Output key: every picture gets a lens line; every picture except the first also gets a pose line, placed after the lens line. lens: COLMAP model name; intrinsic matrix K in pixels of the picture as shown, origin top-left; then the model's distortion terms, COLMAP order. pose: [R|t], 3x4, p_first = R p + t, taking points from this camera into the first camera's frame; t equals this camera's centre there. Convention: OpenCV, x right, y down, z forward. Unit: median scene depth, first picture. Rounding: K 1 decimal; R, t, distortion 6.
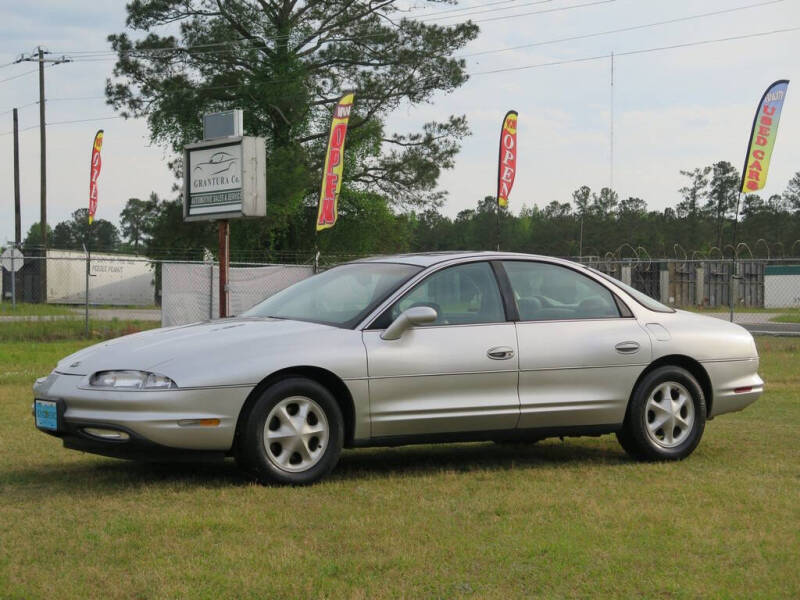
lens RADIAL K [[1845.4, 0, 408.9], [0, 1845.4, 273.7], [0, 0, 1]] dist [-0.056010, 0.000000]
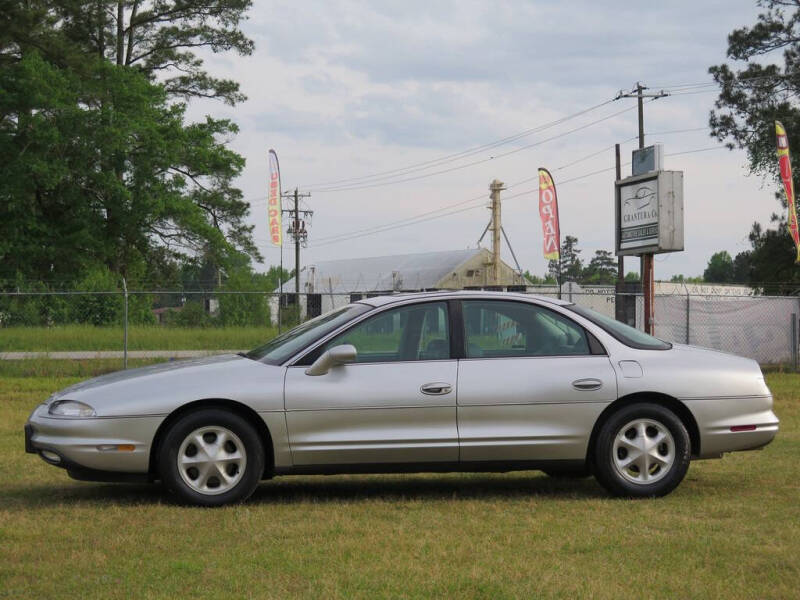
lens RADIAL K [[1845.4, 0, 379.8], [0, 1845.4, 328.9], [0, 0, 1]] dist [-0.056010, 0.000000]
pose [[0.916455, -0.004464, -0.400112, 0.394276], [0.010183, 0.999874, 0.012168, -0.003754], [0.400008, -0.015226, 0.916385, 0.022557]]
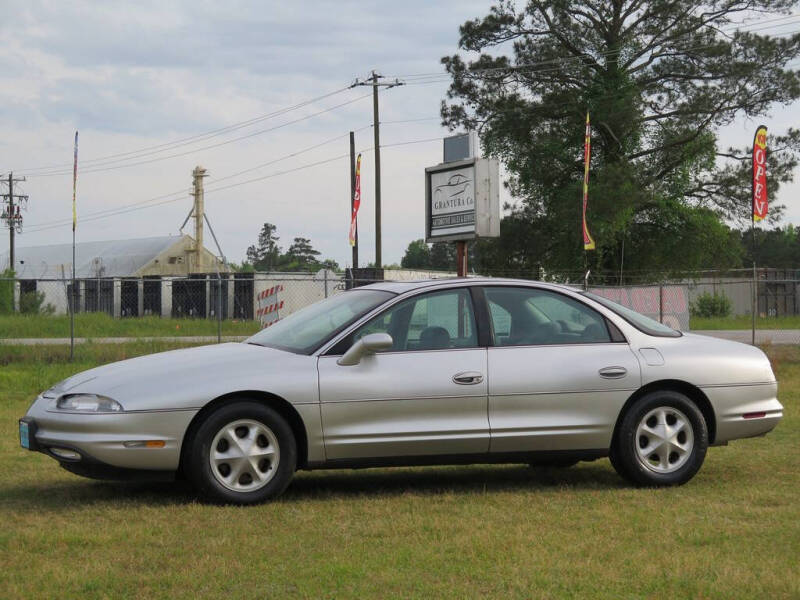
lens RADIAL K [[1845.4, 0, 398.9], [0, 1845.4, 302.3], [0, 0, 1]] dist [-0.056010, 0.000000]
pose [[0.974802, -0.007229, -0.222956, 0.214534], [0.008861, 0.999941, 0.006320, -0.005005], [0.222897, -0.008136, 0.974808, 0.000008]]
